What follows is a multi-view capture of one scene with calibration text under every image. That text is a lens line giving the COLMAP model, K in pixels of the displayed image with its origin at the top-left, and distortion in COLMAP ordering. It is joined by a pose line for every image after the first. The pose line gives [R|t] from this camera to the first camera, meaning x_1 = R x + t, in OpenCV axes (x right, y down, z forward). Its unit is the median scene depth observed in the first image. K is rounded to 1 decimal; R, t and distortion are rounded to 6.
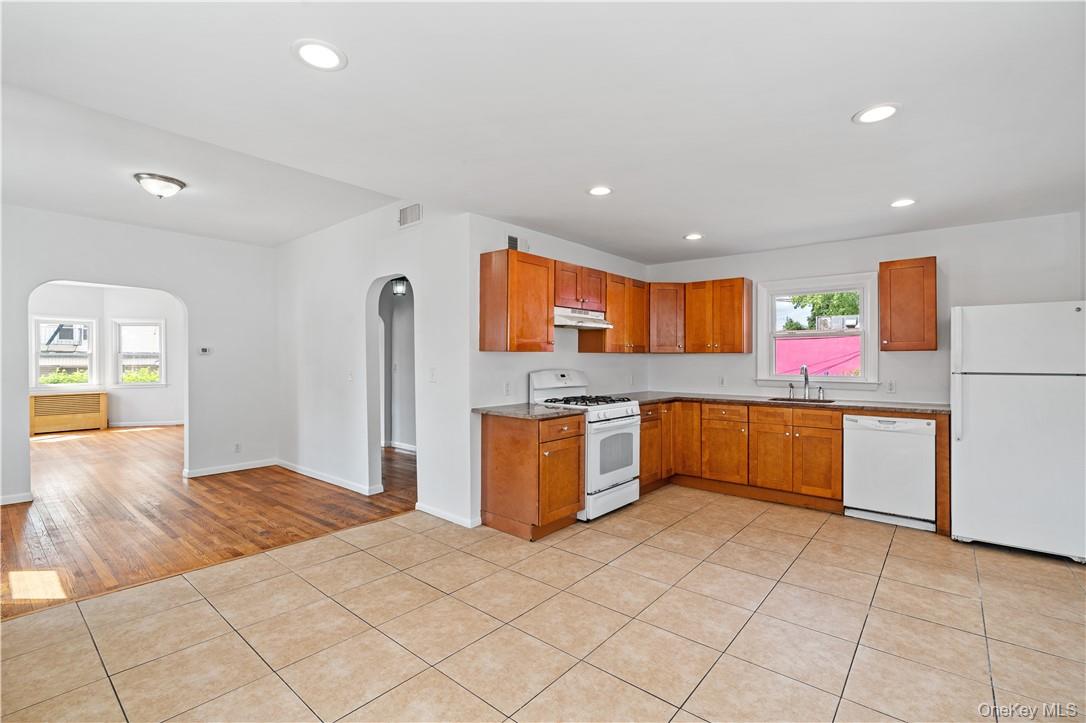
lens RADIAL K [[486.0, 0, 539.3], [0, 486.0, 362.6], [0, 0, 1]] dist [-0.002984, -0.000186]
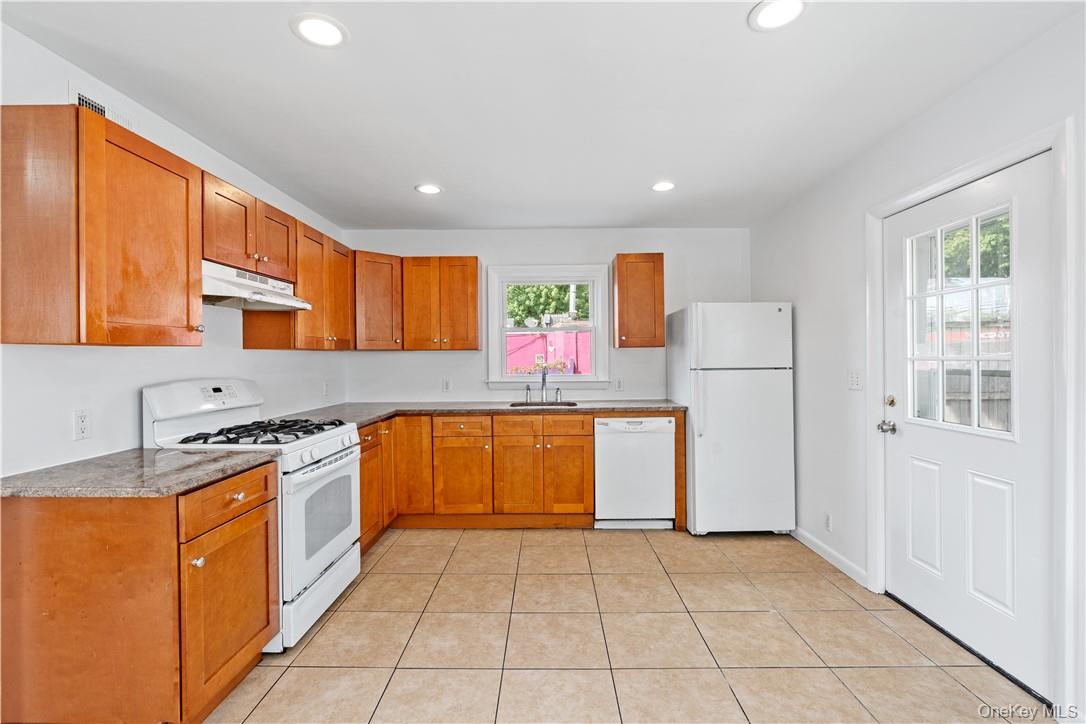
lens RADIAL K [[486.0, 0, 539.3], [0, 486.0, 363.1], [0, 0, 1]] dist [-0.002984, -0.000186]
pose [[0.770551, -0.015562, 0.637189, -0.022730], [0.014898, 0.999869, 0.006404, -0.001899], [-0.637205, 0.004558, 0.770681, 0.358762]]
